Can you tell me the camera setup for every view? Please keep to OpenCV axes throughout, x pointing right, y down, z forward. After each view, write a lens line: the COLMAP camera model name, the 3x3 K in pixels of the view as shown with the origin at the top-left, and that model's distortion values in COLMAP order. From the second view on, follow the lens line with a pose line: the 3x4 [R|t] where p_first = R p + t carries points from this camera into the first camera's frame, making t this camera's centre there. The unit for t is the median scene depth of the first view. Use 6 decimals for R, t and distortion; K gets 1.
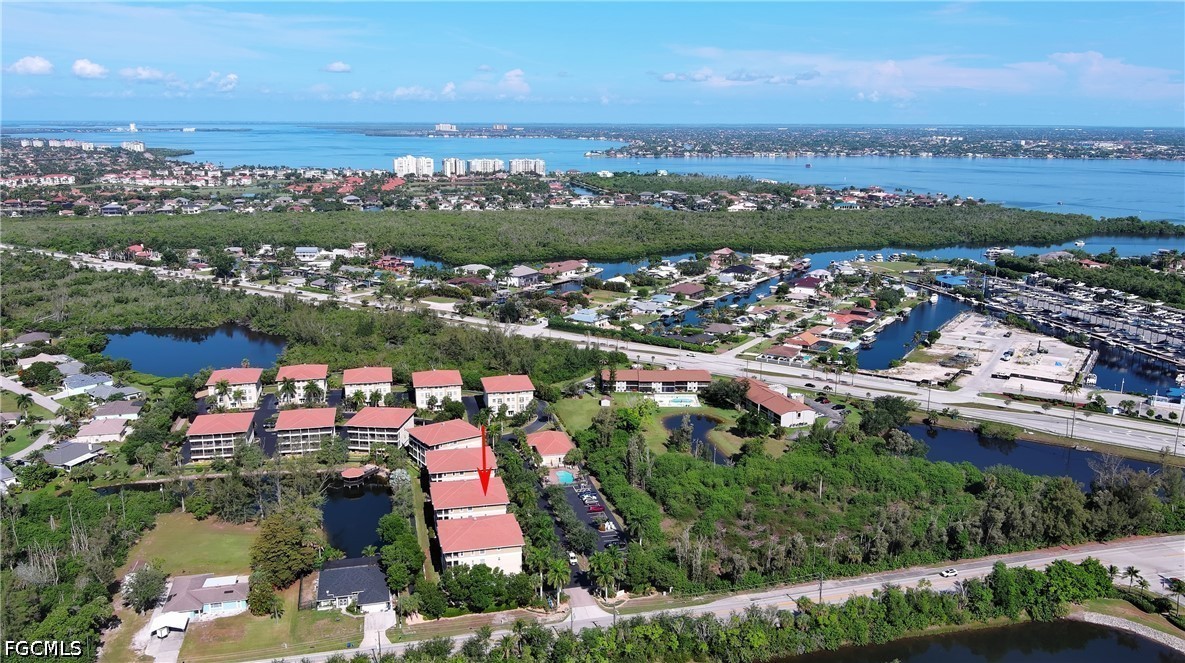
lens RADIAL K [[923.7, 0, 592.5], [0, 923.7, 331.5], [0, 0, 1]] dist [0.028966, -0.051683]
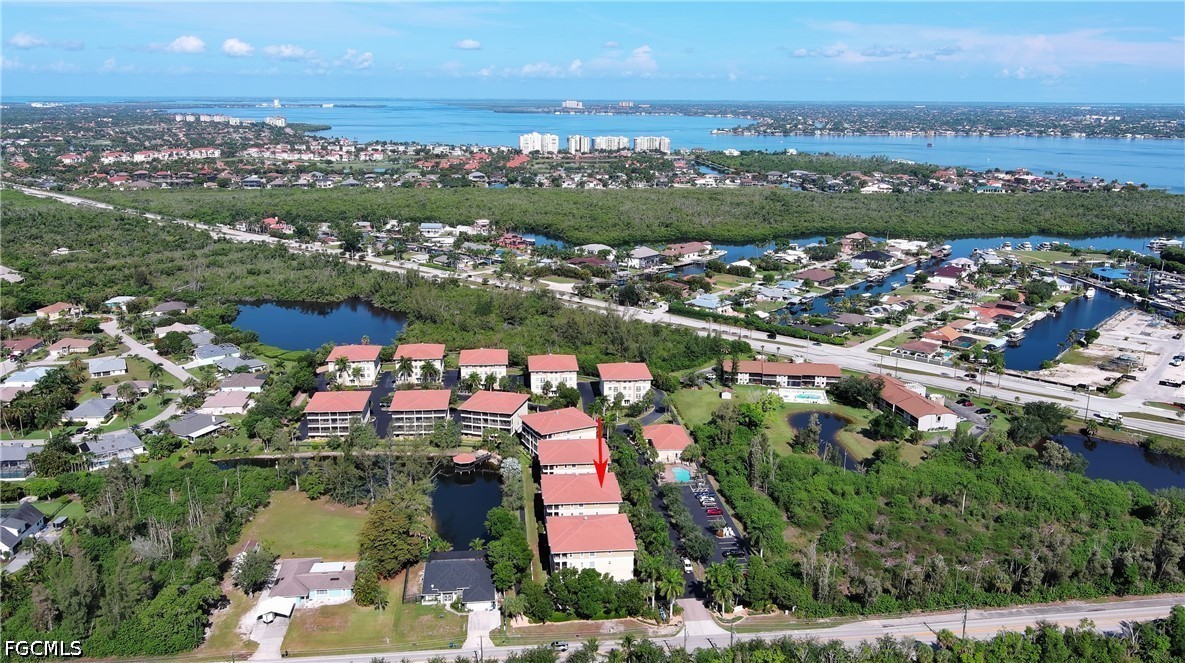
lens RADIAL K [[923.7, 0, 592.5], [0, 923.7, 331.5], [0, 0, 1]] dist [0.028966, -0.051683]
pose [[0.991232, 0.034646, -0.127513, -0.003279], [-0.031648, 0.999175, 0.025465, -0.007594], [0.128290, -0.021206, 0.991510, 0.036355]]
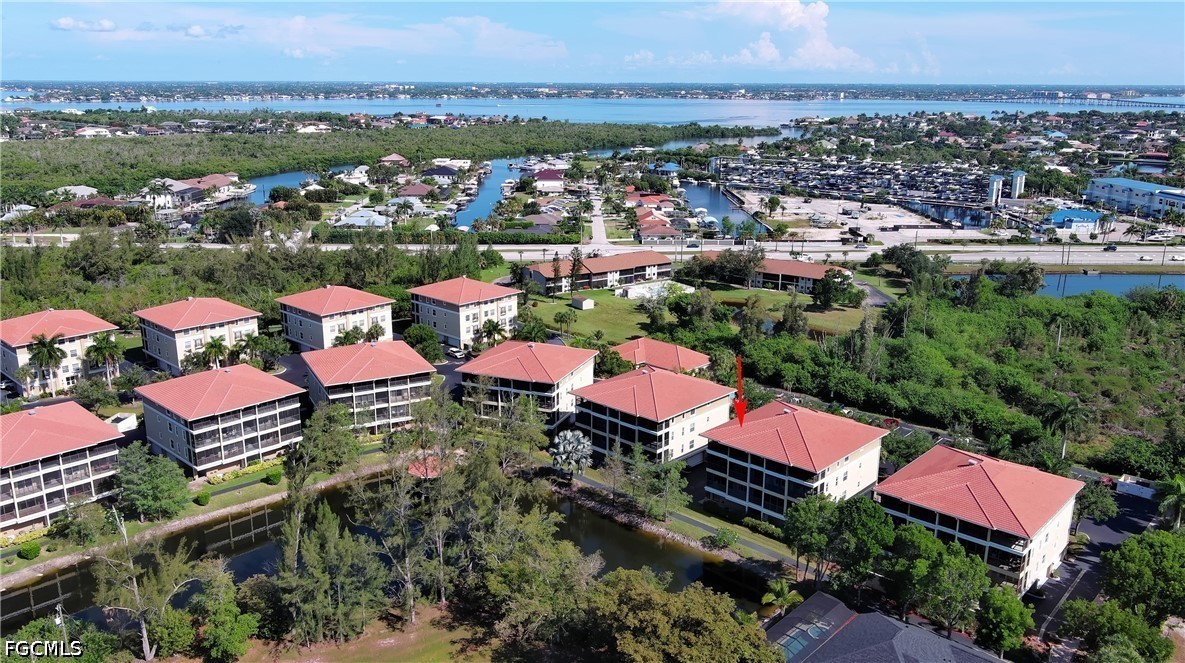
lens RADIAL K [[923.7, 0, 592.5], [0, 923.7, 331.5], [0, 0, 1]] dist [0.028966, -0.051683]
pose [[0.830872, -0.147442, 0.536575, -0.309125], [0.124558, 0.989070, 0.078904, 0.039825], [-0.542344, 0.001276, 0.840155, 0.391481]]
